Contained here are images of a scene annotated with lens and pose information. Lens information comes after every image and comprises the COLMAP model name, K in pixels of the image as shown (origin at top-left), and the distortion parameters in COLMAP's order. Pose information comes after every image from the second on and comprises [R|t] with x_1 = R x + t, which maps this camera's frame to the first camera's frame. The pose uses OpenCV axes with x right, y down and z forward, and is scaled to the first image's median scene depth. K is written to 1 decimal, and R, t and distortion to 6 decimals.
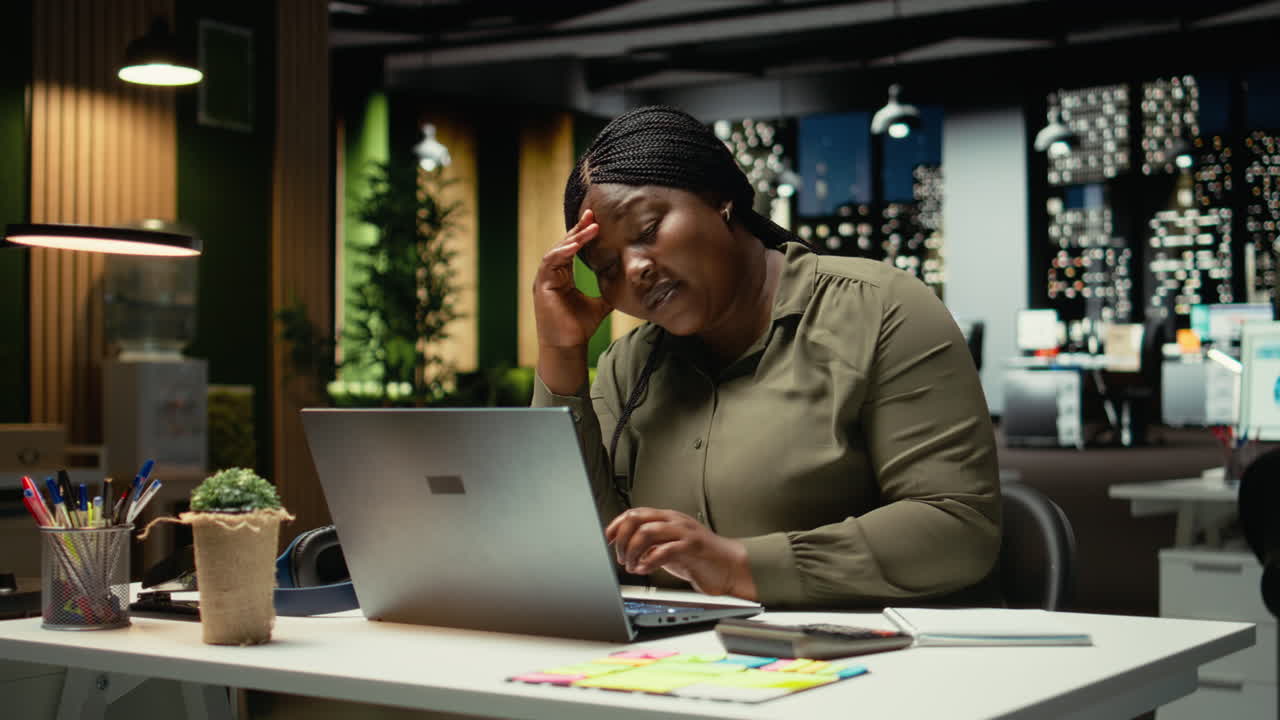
lens RADIAL K [[1836.4, 0, 639.3], [0, 1836.4, 324.4], [0, 0, 1]] dist [-0.005510, -0.039853]
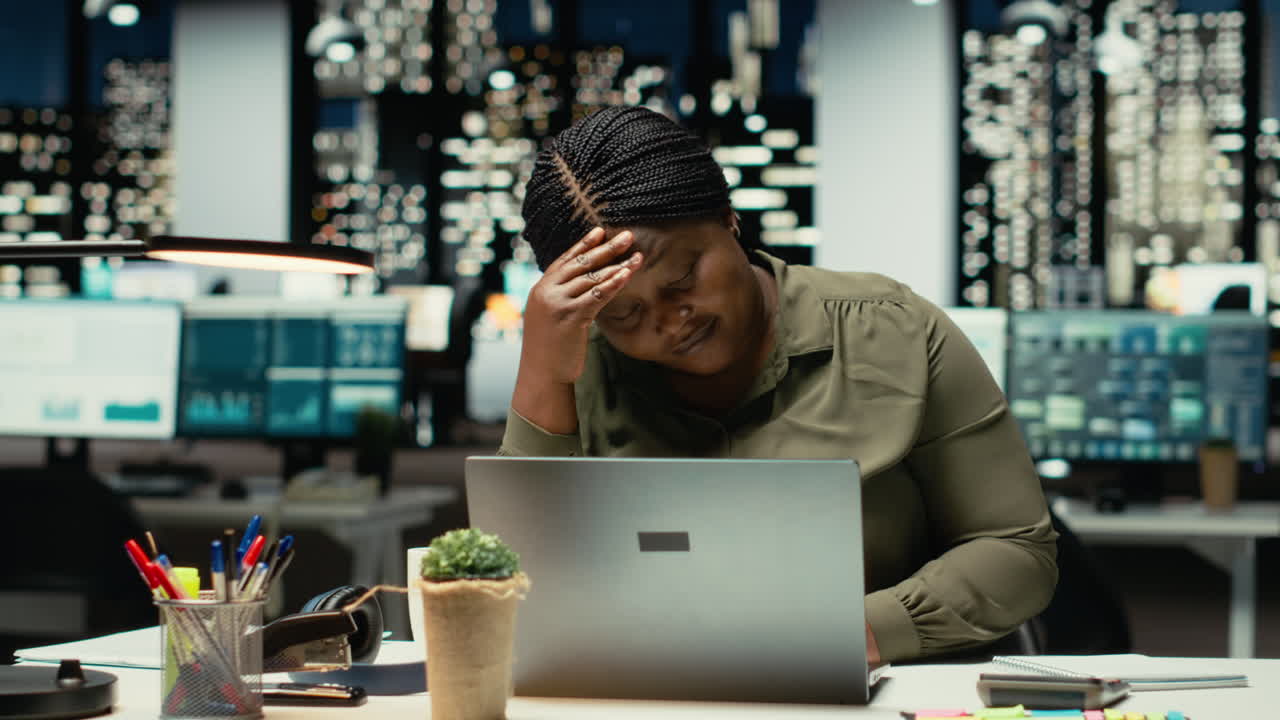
lens RADIAL K [[2683.5, 0, 575.8], [0, 2683.5, 358.1], [0, 0, 1]] dist [0.230217, 0.041703]
pose [[0.897034, 0.004614, 0.441938, -0.682676], [-0.022462, 0.999129, 0.035162, -0.045773], [-0.441391, -0.041469, 0.896356, -0.162193]]
